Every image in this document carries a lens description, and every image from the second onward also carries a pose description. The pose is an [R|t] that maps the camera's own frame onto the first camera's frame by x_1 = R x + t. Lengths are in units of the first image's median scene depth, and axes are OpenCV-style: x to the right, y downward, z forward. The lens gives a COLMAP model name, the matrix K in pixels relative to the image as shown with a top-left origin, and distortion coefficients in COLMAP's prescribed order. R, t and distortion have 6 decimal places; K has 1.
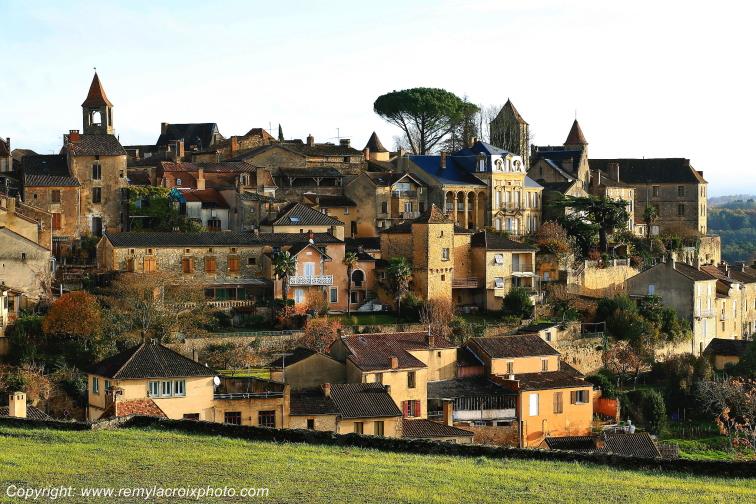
lens RADIAL K [[1773.5, 0, 378.0], [0, 1773.5, 252.0], [0, 0, 1]] dist [-0.130908, -0.396942]
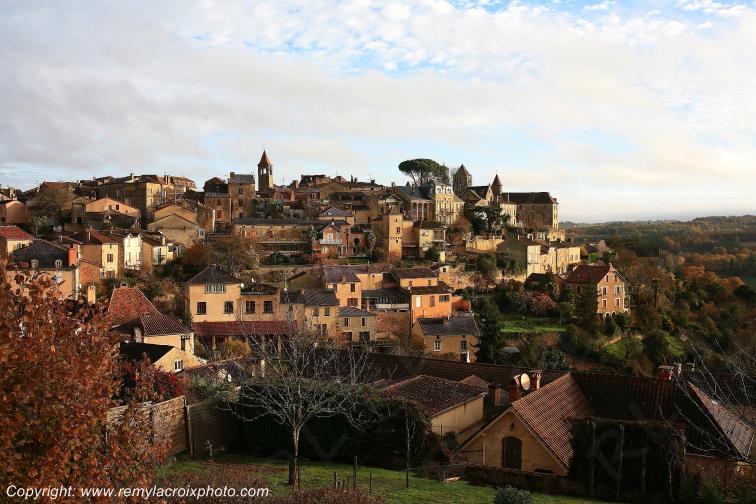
lens RADIAL K [[744.1, 0, 378.0], [0, 744.1, 252.0], [0, 0, 1]] dist [-0.078350, -0.001962]
pose [[0.993221, 0.009558, -0.115846, 0.111797], [-0.008436, 0.999913, 0.010176, 0.017536], [0.115933, -0.009130, 0.993215, 0.129004]]
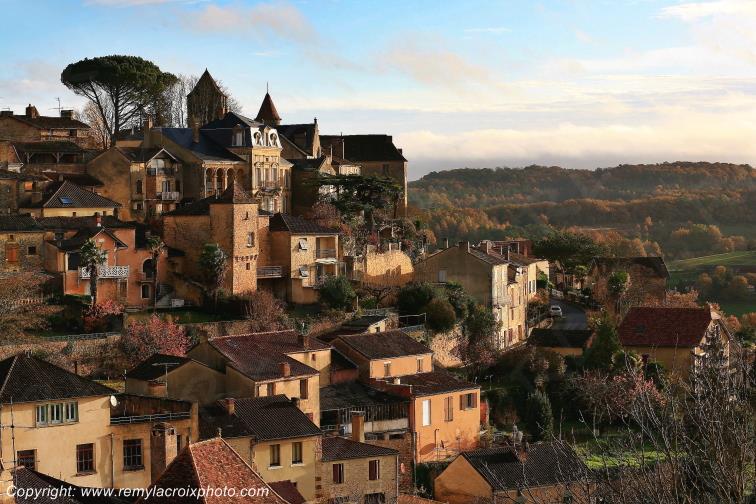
lens RADIAL K [[1773.5, 0, 378.0], [0, 1773.5, 252.0], [0, 0, 1]] dist [-0.130908, -0.396942]
pose [[0.960418, -0.014948, 0.278160, -0.138017], [0.012875, 0.999874, 0.009280, 0.000245], [-0.278263, -0.005331, 0.960490, 0.147766]]
